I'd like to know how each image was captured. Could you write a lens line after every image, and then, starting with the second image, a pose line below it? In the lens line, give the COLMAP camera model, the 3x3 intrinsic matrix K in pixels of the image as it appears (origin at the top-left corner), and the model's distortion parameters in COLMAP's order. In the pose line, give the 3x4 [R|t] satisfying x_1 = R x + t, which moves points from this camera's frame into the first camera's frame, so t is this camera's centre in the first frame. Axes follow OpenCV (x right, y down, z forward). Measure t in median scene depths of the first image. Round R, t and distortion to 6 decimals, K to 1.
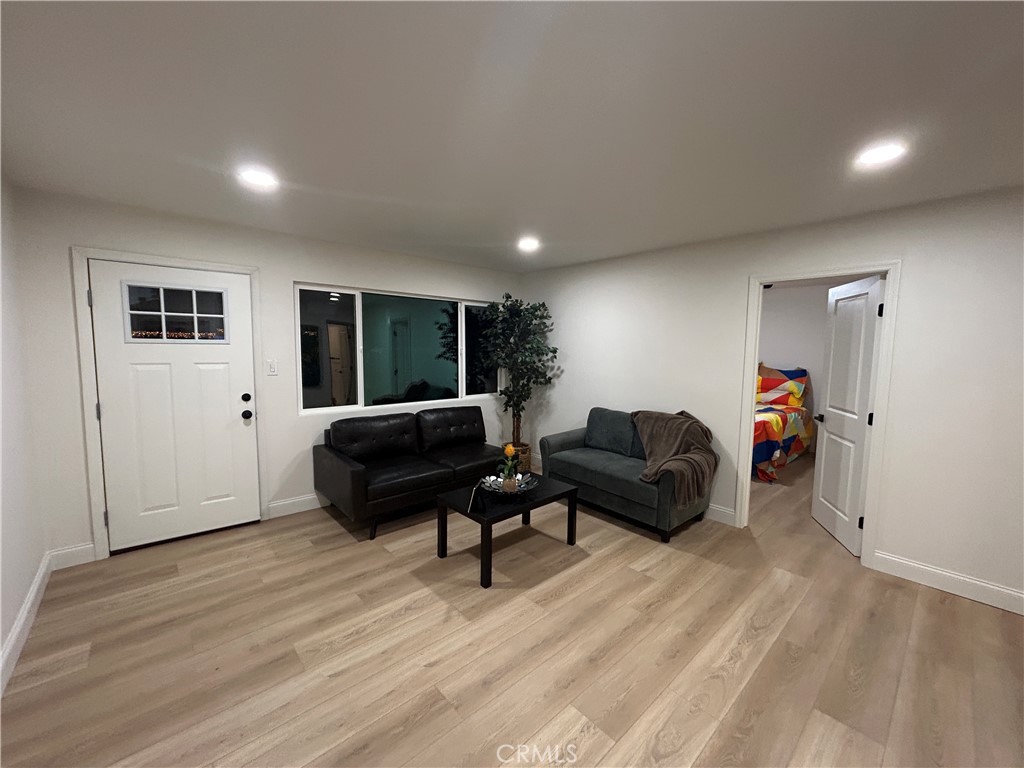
lens RADIAL K [[408.7, 0, 507.8], [0, 408.7, 386.0], [0, 0, 1]] dist [-0.000064, 0.000223]
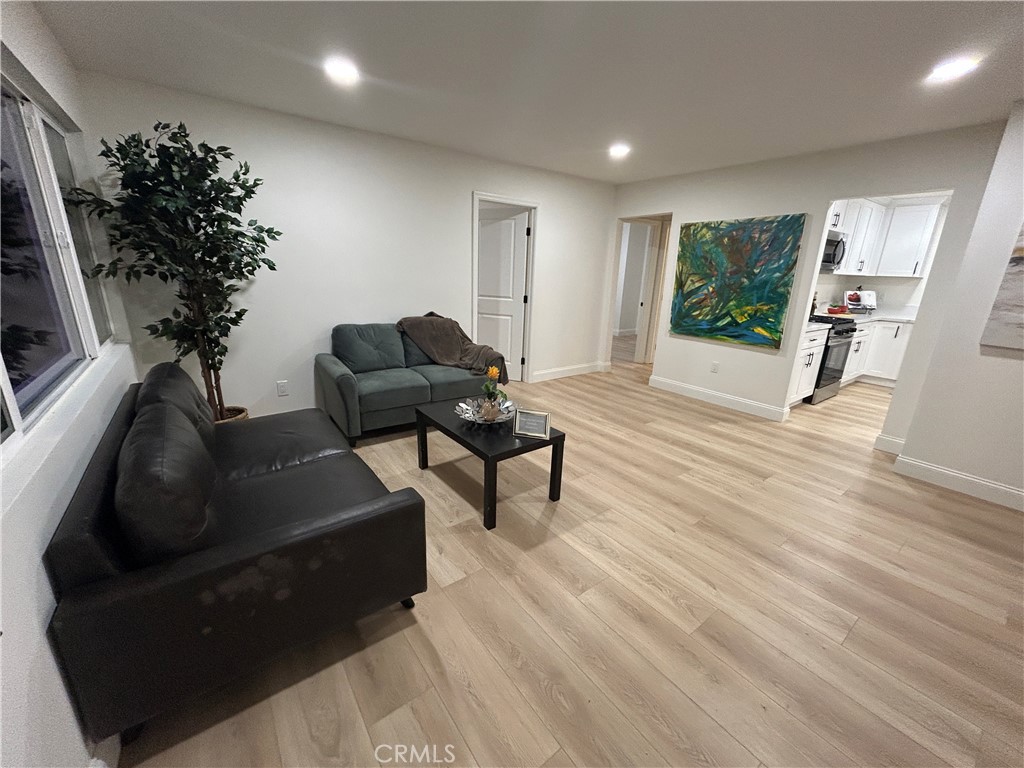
lens RADIAL K [[408.7, 0, 507.8], [0, 408.7, 386.0], [0, 0, 1]] dist [-0.000064, 0.000223]
pose [[0.092620, -0.291055, 0.952213, -0.939144], [0.056627, 0.956315, 0.286801, -0.075960], [-0.994090, 0.027357, 0.105055, 0.994490]]
